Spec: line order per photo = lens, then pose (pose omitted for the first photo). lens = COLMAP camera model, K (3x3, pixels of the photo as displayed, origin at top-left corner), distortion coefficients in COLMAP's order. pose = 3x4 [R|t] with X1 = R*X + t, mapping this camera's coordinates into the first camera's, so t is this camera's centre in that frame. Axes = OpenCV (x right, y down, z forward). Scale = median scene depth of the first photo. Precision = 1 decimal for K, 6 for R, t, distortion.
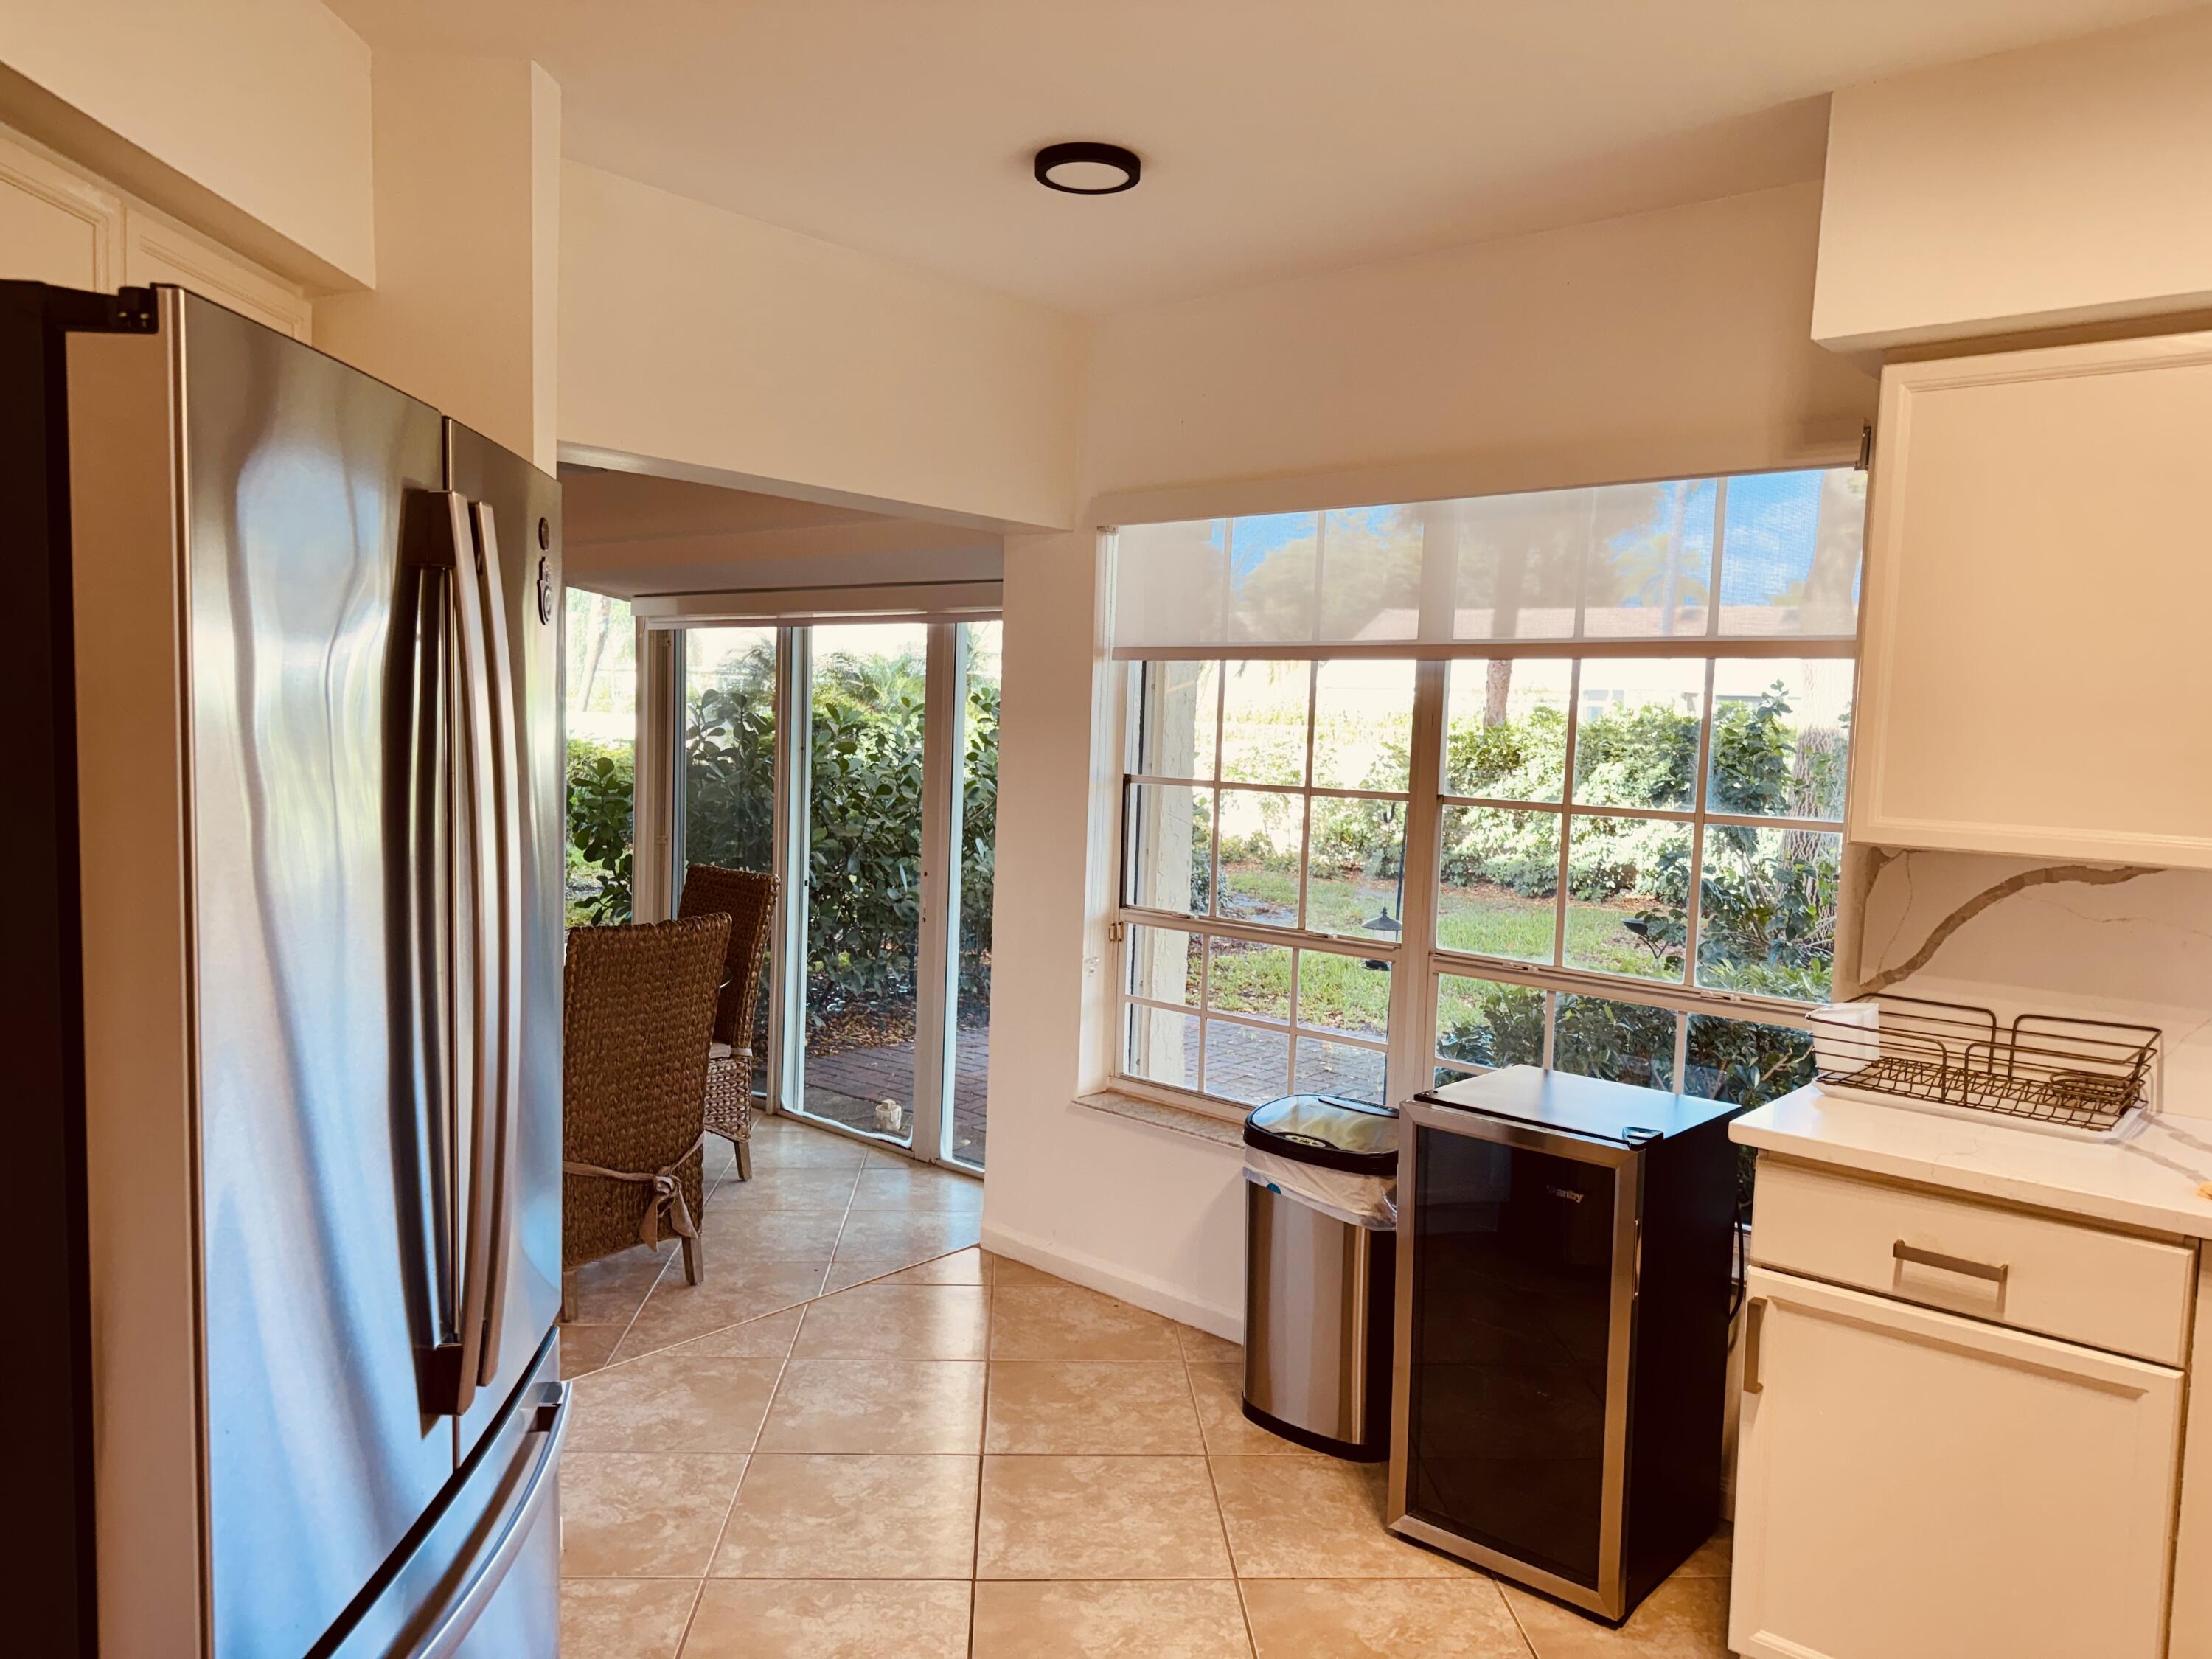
lens RADIAL K [[1548.0, 0, 1123.6], [0, 1548.0, 852.6], [0, 0, 1]] dist [0.042103, -0.044554]
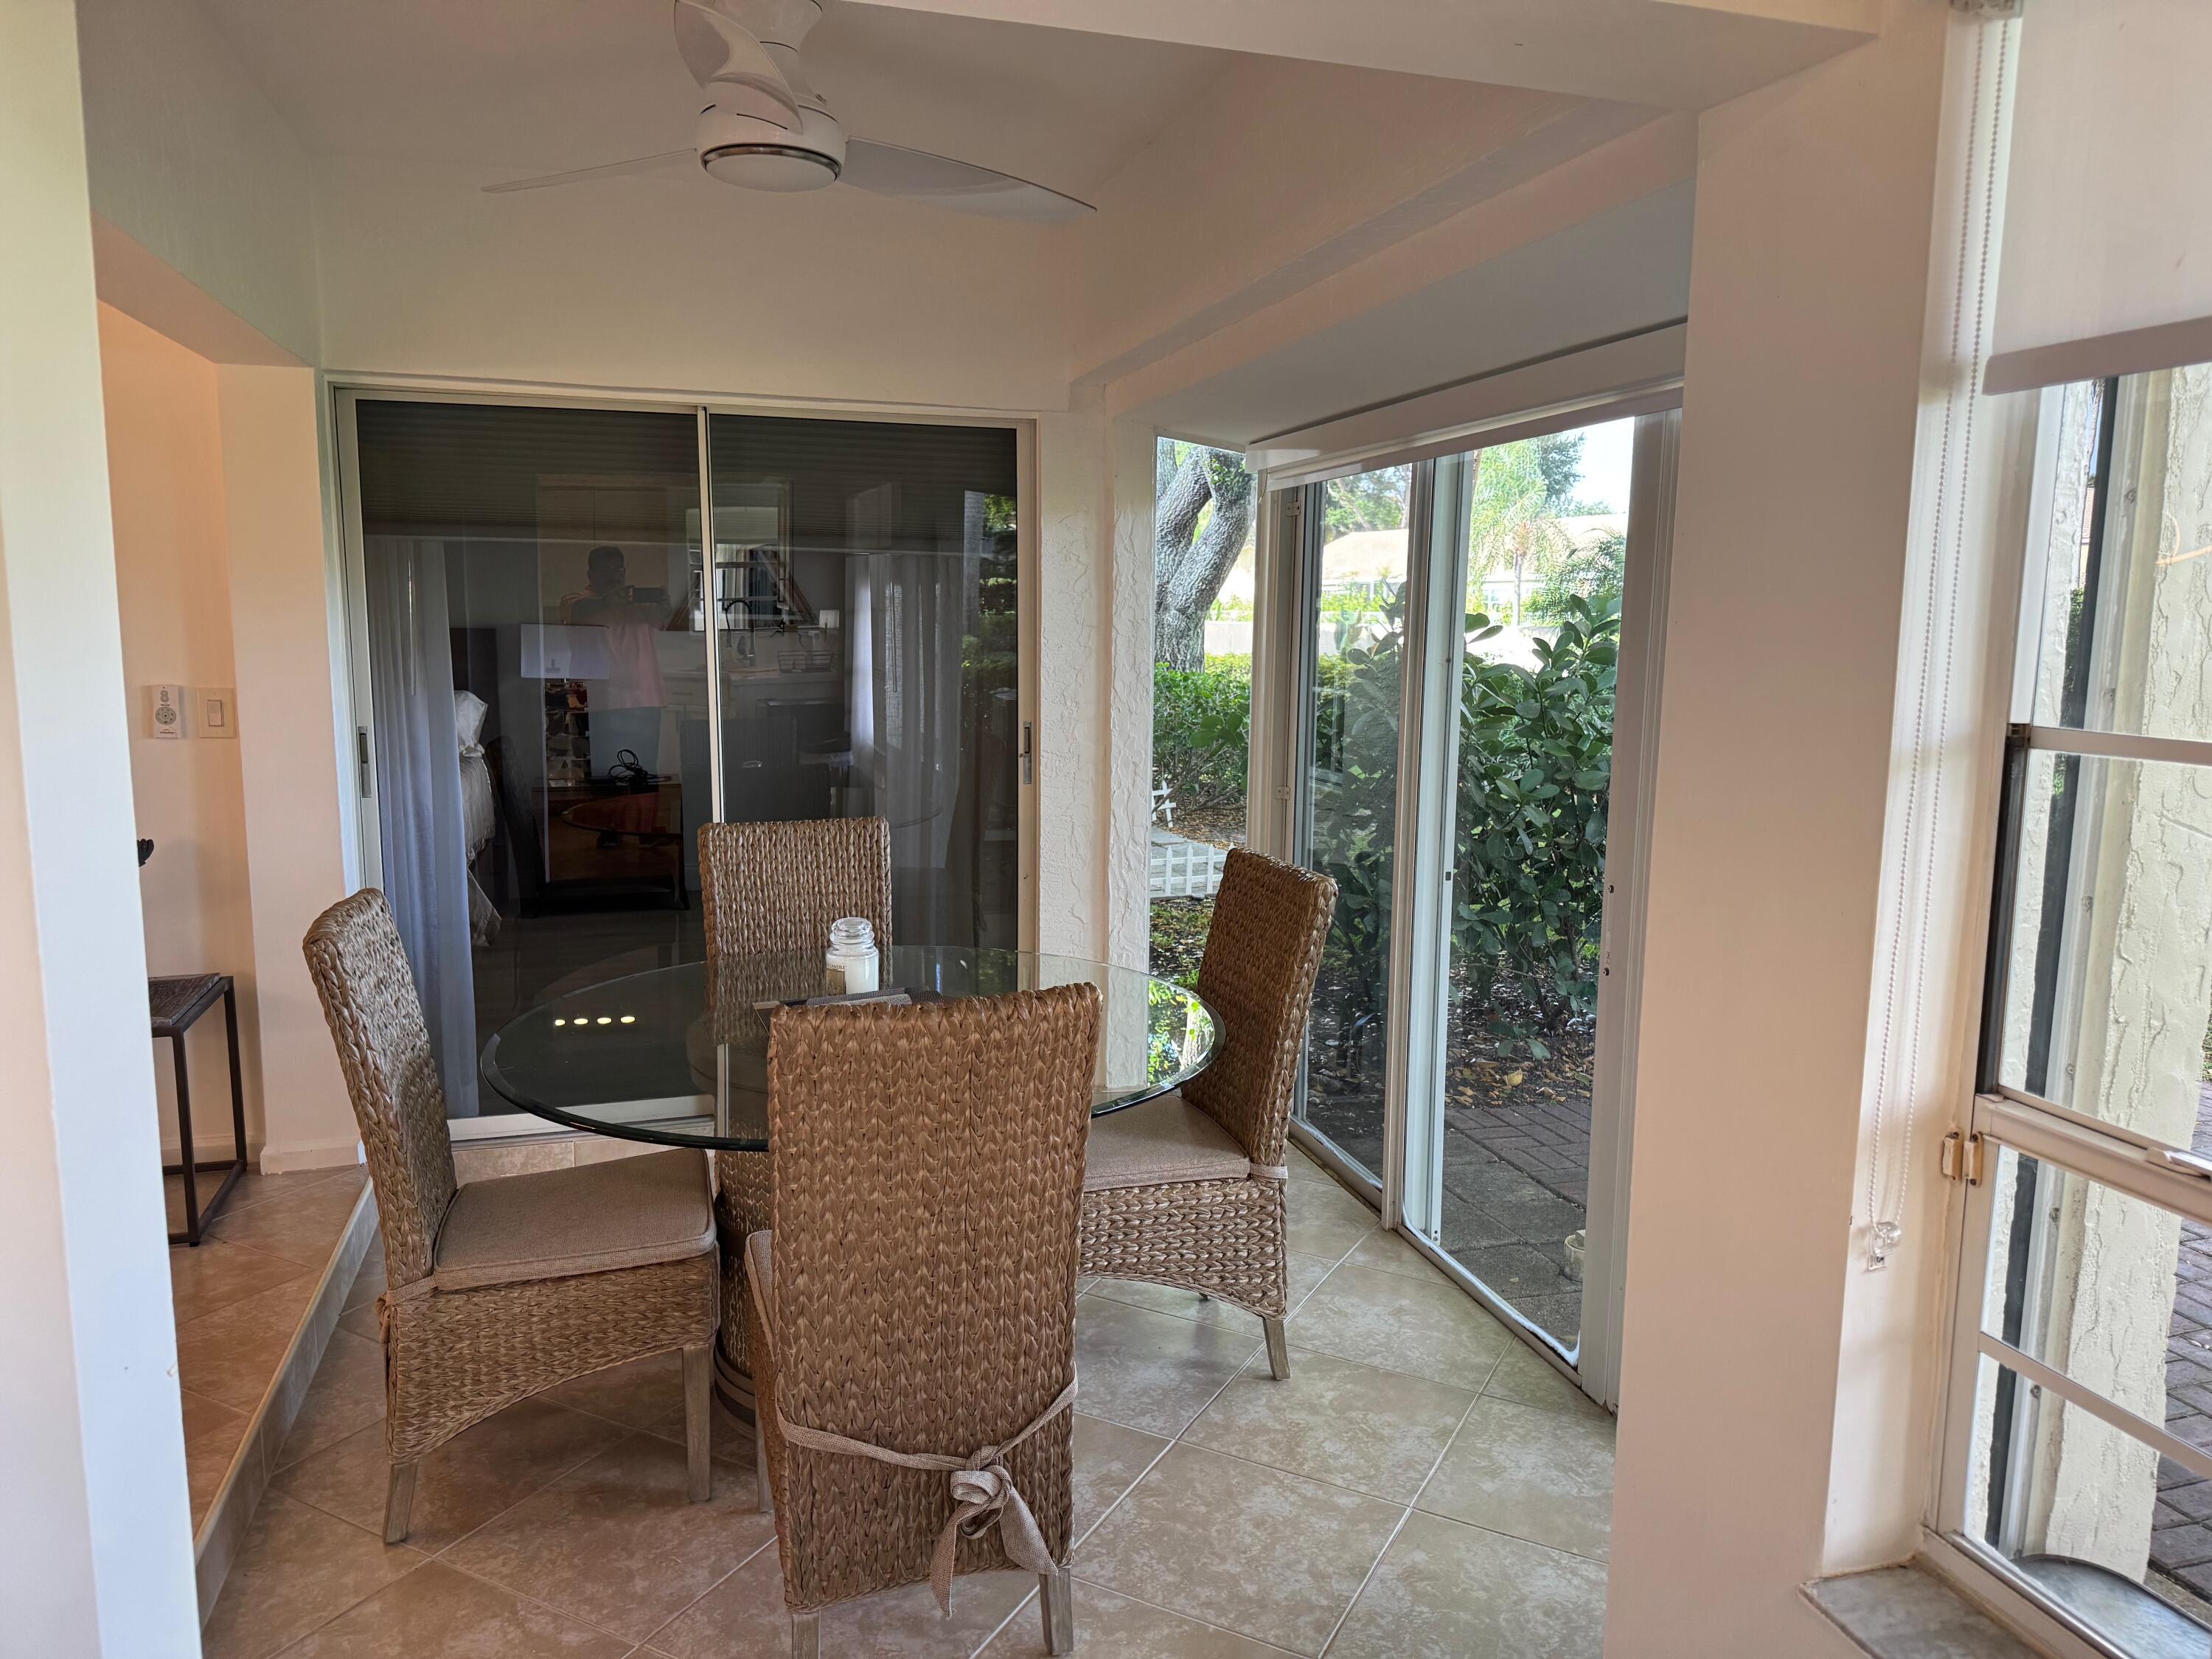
lens RADIAL K [[1548.0, 0, 1144.3], [0, 1548.0, 822.0], [0, 0, 1]] dist [0.042103, -0.044554]
pose [[0.851079, 0.050321, -0.522620, 0.019670], [-0.029384, 0.998402, 0.048280, -0.039708], [0.524214, -0.025733, 0.851198, 0.585979]]
